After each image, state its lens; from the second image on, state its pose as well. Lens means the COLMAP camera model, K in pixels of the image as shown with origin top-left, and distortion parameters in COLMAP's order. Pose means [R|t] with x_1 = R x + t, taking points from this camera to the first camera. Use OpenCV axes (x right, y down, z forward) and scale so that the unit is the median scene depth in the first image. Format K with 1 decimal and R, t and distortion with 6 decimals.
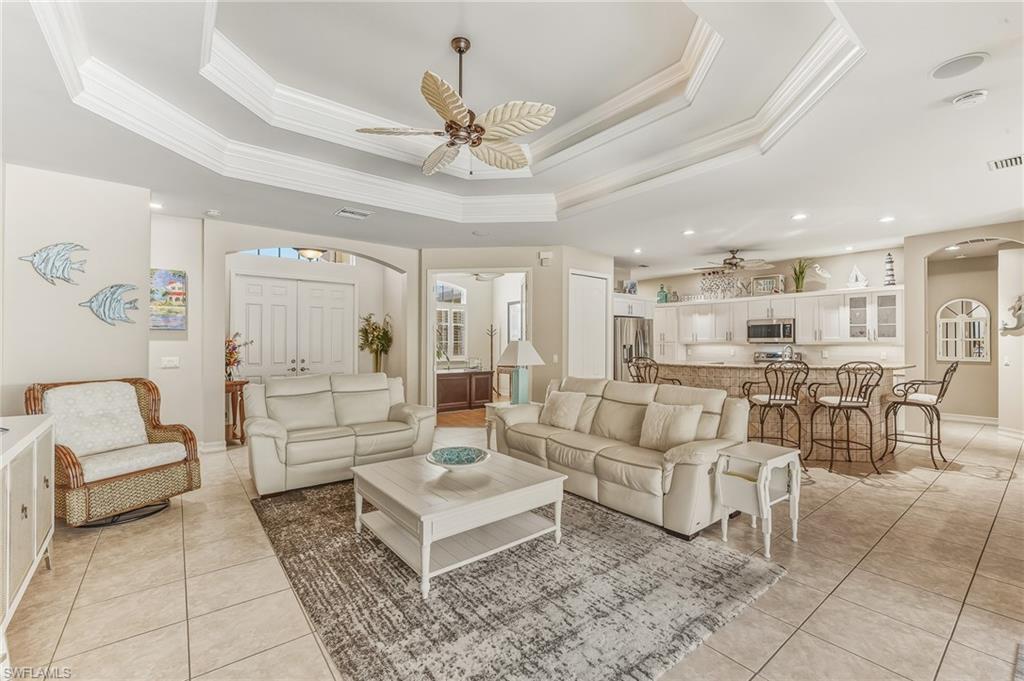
lens RADIAL K [[432.1, 0, 511.8], [0, 432.1, 337.3], [0, 0, 1]] dist [0.001388, -0.000319]
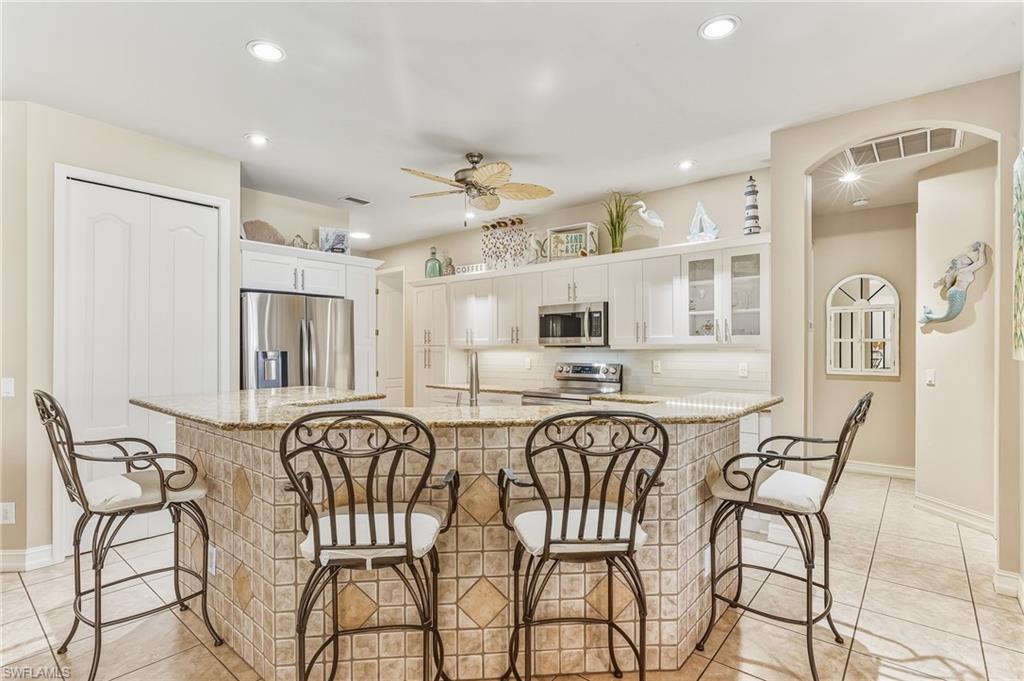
lens RADIAL K [[498.6, 0, 514.0], [0, 498.6, 345.0], [0, 0, 1]] dist [-0.002324, 0.001263]
pose [[0.977210, -0.001136, 0.212273, 0.421851], [-0.000478, 0.999971, 0.007553, 0.006859], [-0.212275, -0.007482, 0.977181, 0.426205]]
